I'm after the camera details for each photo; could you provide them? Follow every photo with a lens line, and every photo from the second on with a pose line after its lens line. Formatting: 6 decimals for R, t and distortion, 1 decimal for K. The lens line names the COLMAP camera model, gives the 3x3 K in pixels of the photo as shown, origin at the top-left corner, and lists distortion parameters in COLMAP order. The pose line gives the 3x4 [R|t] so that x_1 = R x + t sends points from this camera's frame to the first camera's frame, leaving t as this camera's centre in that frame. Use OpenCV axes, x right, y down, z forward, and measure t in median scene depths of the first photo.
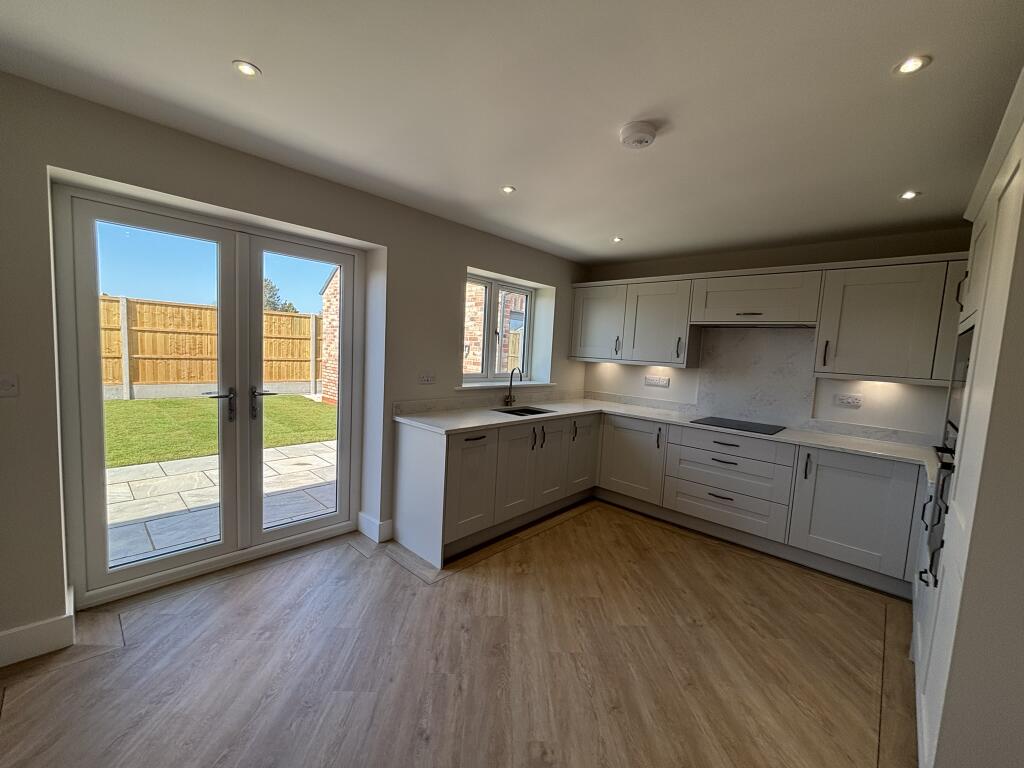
lens RADIAL K [[416.9, 0, 512.0], [0, 416.9, 384.0], [0, 0, 1]] dist [0.000279, 0.000033]
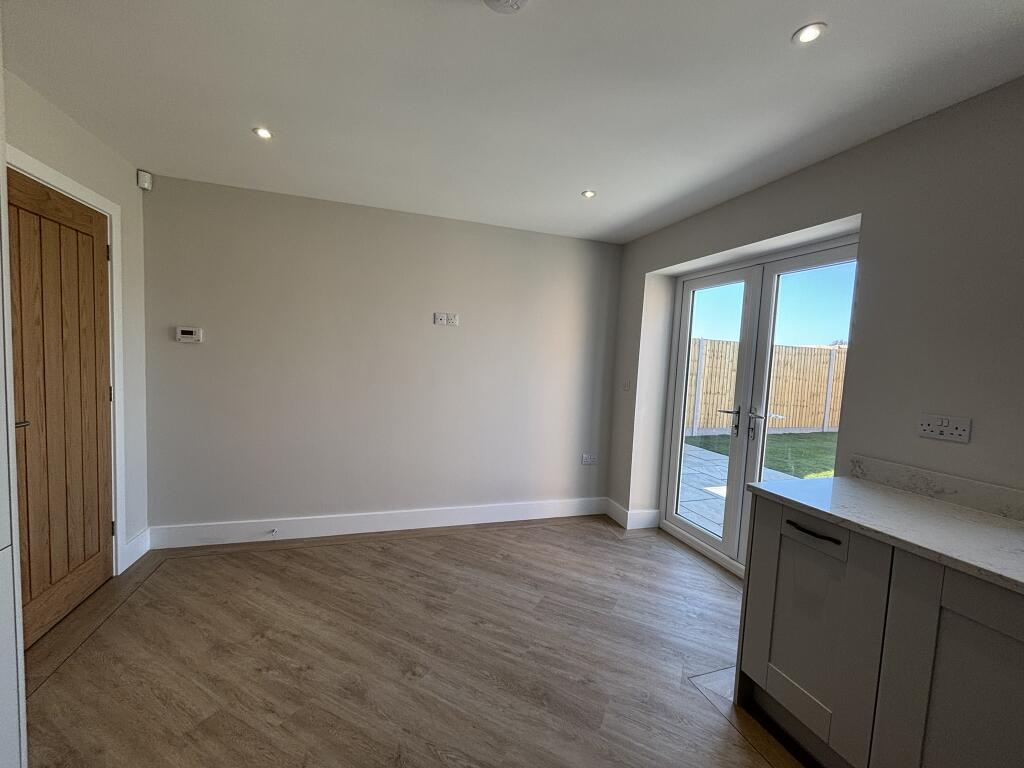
lens RADIAL K [[416.9, 0, 512.0], [0, 416.9, 384.0], [0, 0, 1]] dist [0.000279, 0.000033]
pose [[-0.470828, -0.015916, -0.882081, 0.819753], [-0.148565, 0.986989, 0.061491, -0.039715], [0.869626, 0.159998, -0.467067, 1.352699]]
